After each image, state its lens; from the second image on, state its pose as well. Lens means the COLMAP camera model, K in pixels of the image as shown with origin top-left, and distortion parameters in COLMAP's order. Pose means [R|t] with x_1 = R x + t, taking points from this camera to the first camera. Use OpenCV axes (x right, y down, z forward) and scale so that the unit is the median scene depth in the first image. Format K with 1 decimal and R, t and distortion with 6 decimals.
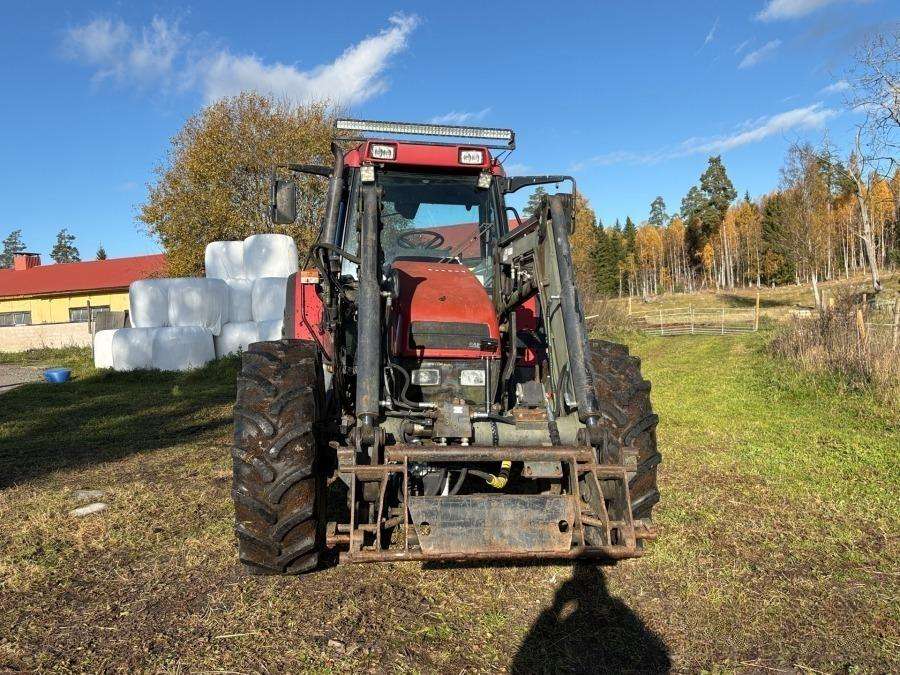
lens RADIAL K [[721.3, 0, 444.1], [0, 721.3, 340.2], [0, 0, 1]] dist [0.064378, -0.063674]
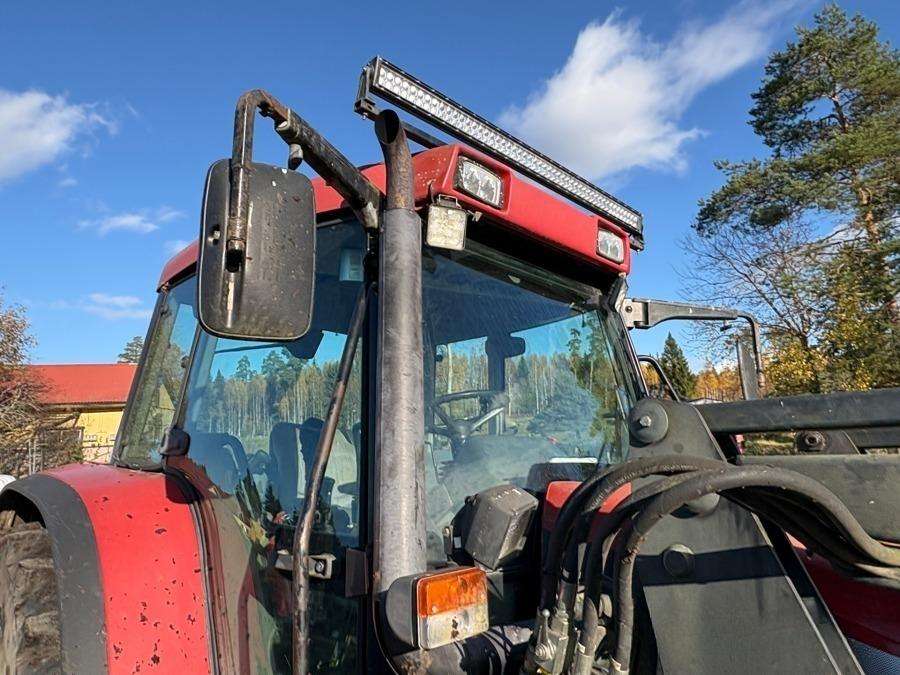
lens RADIAL K [[583.0, 0, 445.9], [0, 583.0, 330.9], [0, 0, 1]] dist [0.000117, 0.001453]
pose [[0.804806, 0.117672, 0.581757, -0.262891], [0.024526, 0.972720, -0.230682, -0.111804], [-0.593031, 0.199923, 0.779965, 0.771648]]
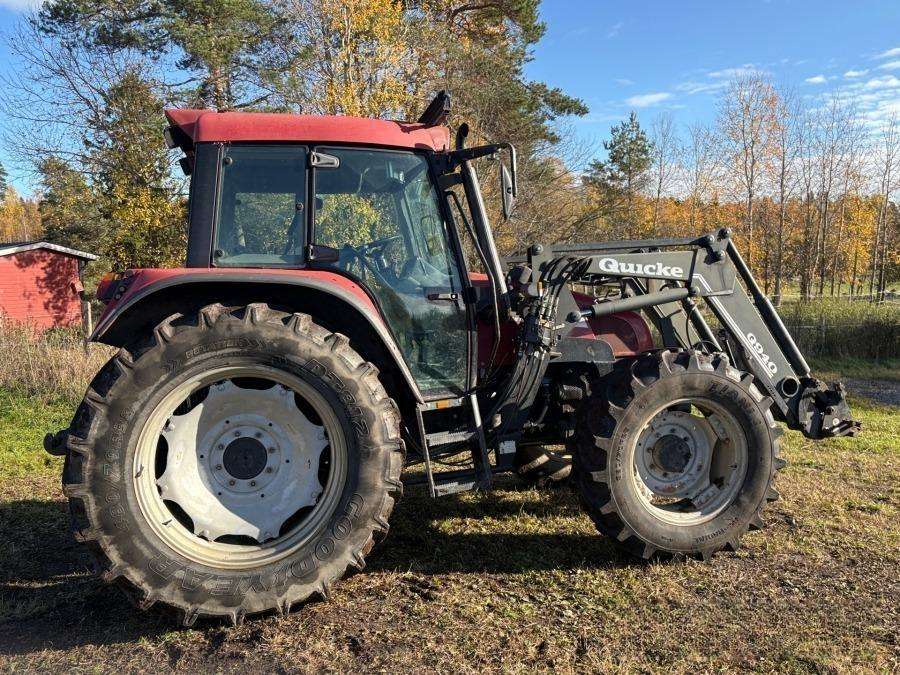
lens RADIAL K [[721.3, 0, 446.1], [0, 721.3, 334.9], [0, 0, 1]] dist [0.064378, -0.063674]
pose [[-0.117640, -0.052435, 0.991671, -0.936827], [0.072190, 0.995511, 0.061202, -0.083401], [-0.990429, 0.078788, -0.113327, 1.090727]]
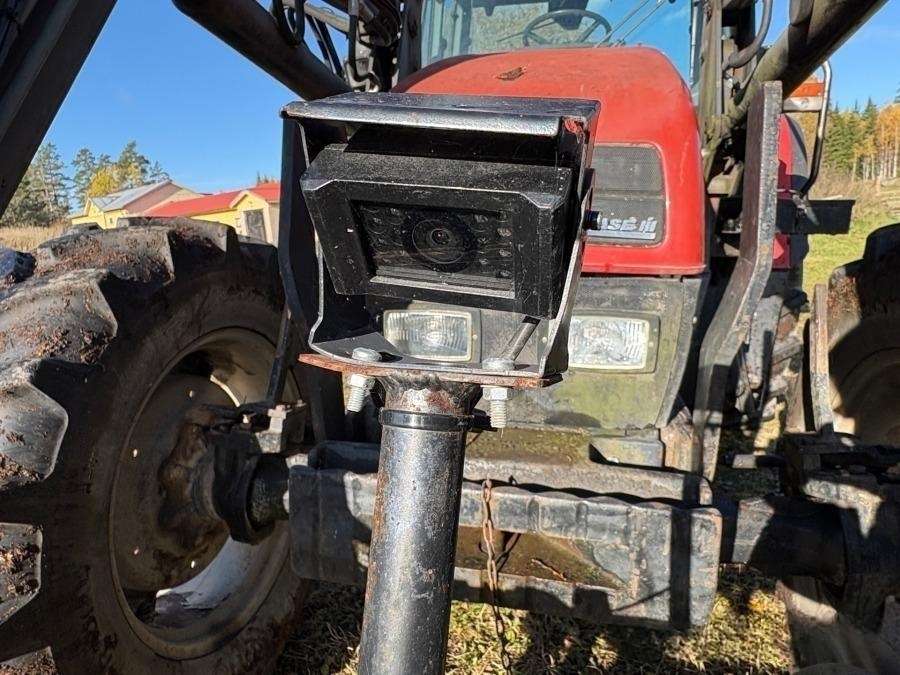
lens RADIAL K [[583.0, 0, 451.6], [0, 583.0, 340.5], [0, 0, 1]] dist [0.000117, 0.001453]
pose [[0.940693, 0.046888, -0.336002, 0.047038], [0.016285, 0.983021, 0.182770, 0.005720], [0.338867, -0.177402, 0.923958, 0.555339]]
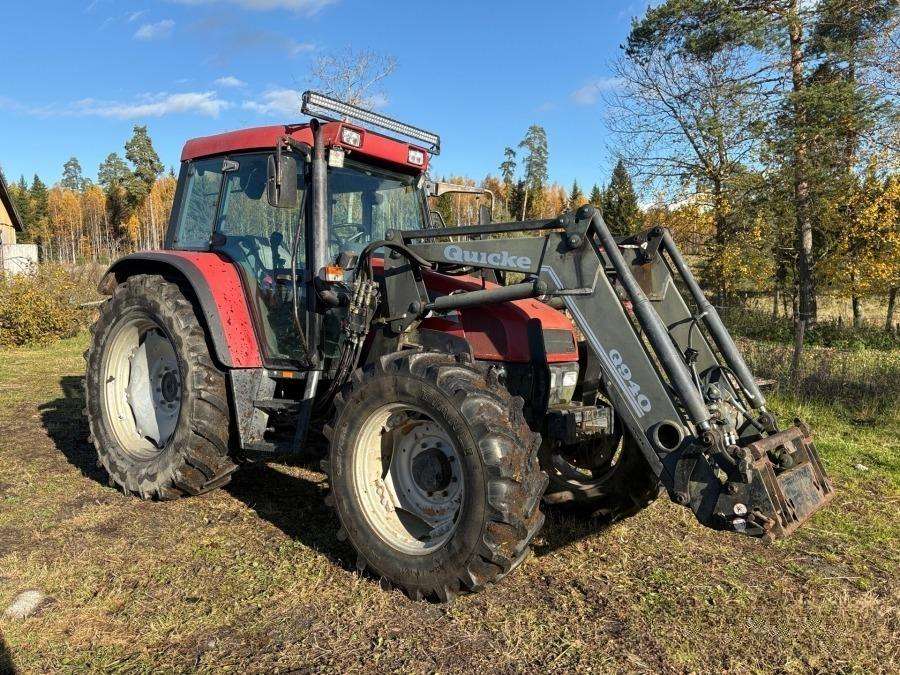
lens RADIAL K [[721.3, 0, 451.5], [0, 721.3, 338.7], [0, 0, 1]] dist [0.064378, -0.063674]
pose [[0.708751, -0.021742, 0.705123, -0.640116], [-0.001958, 0.999460, 0.032786, -0.032893], [-0.705456, -0.024618, 0.708326, 0.241324]]
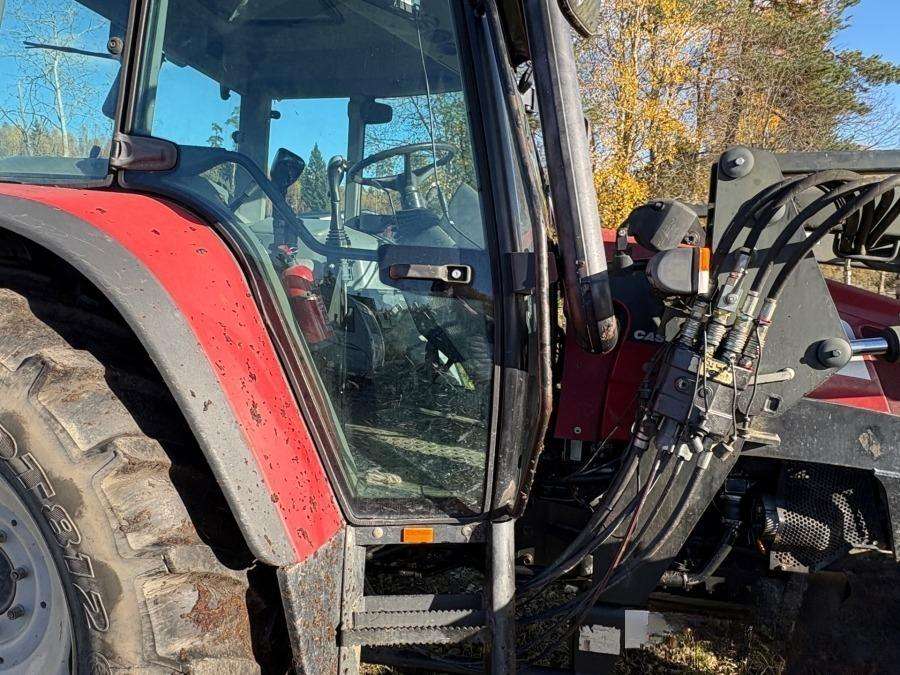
lens RADIAL K [[583.0, 0, 447.6], [0, 583.0, 336.7], [0, 0, 1]] dist [0.000117, 0.001453]
pose [[0.323621, -0.105842, 0.940248, -0.392847], [0.005713, 0.993924, 0.109917, -0.077635], [-0.946170, -0.030200, 0.322259, 0.915949]]
